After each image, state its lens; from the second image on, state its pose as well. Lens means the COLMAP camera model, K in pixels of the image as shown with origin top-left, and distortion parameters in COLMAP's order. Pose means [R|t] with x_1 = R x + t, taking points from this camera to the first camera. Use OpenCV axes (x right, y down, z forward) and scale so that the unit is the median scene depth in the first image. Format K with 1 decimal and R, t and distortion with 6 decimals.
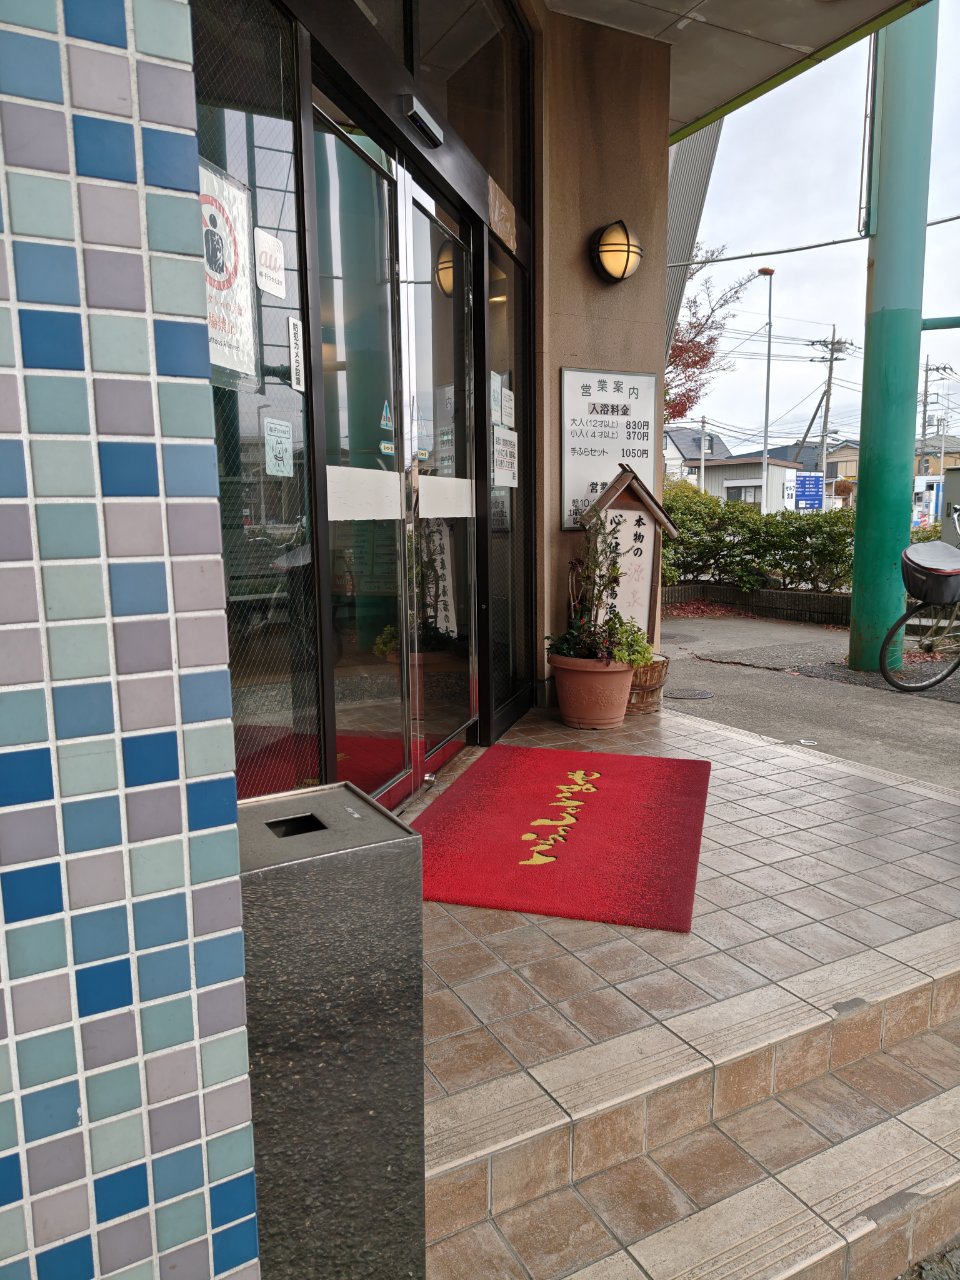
lens RADIAL K [[891.2, 0, 478.3], [0, 891.2, 630.4], [0, 0, 1]] dist [0.013246, -0.000368]
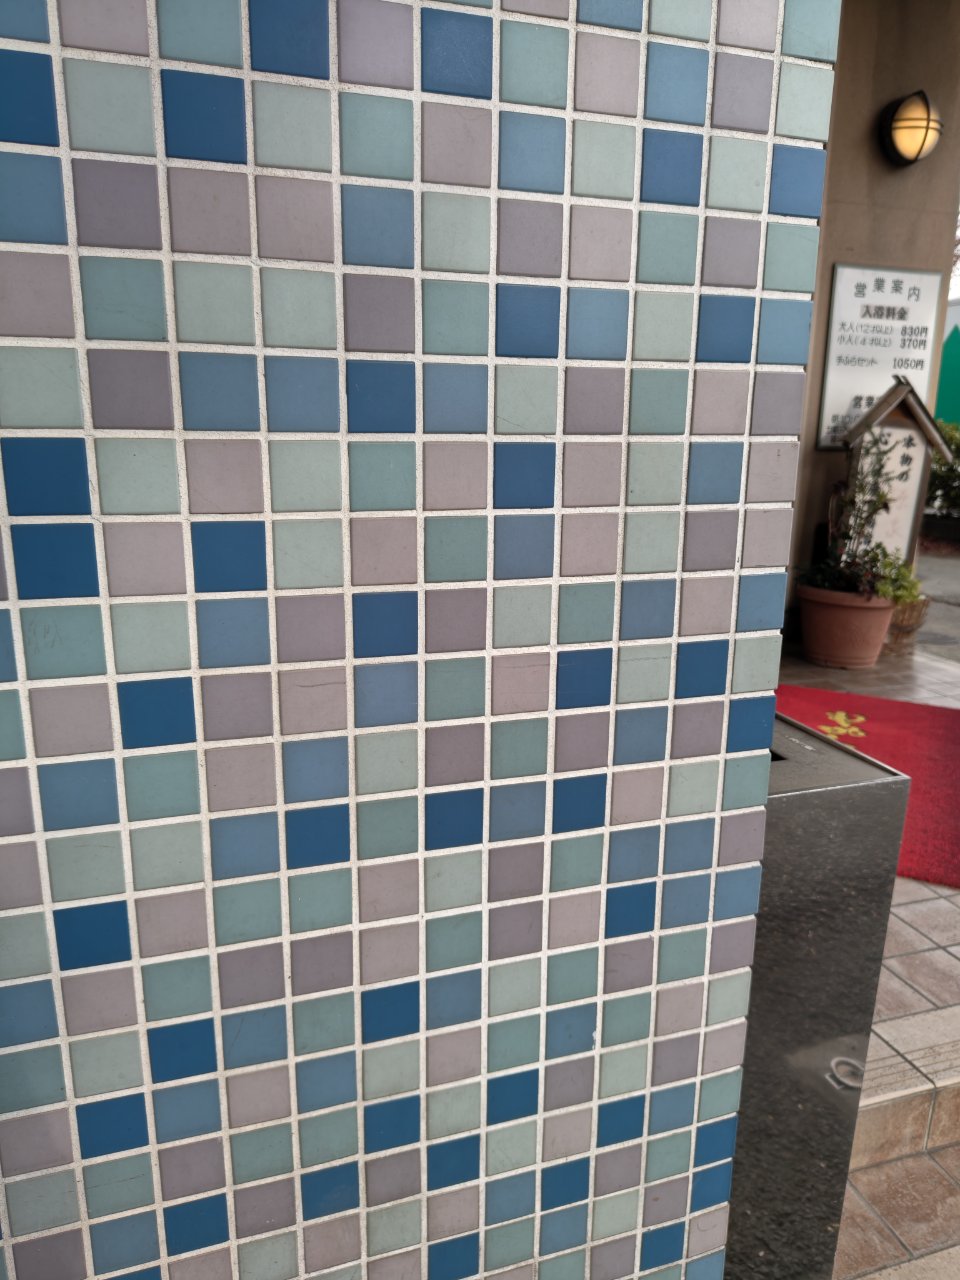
lens RADIAL K [[899.8, 0, 480.0], [0, 899.8, 640.0], [0, 0, 1]] dist [0.064649, -0.093556]
pose [[0.984600, 0.064979, -0.162299, -0.240350], [-0.049440, 0.993956, 0.098017, 0.020922], [0.167687, -0.088483, 0.981861, 0.045046]]
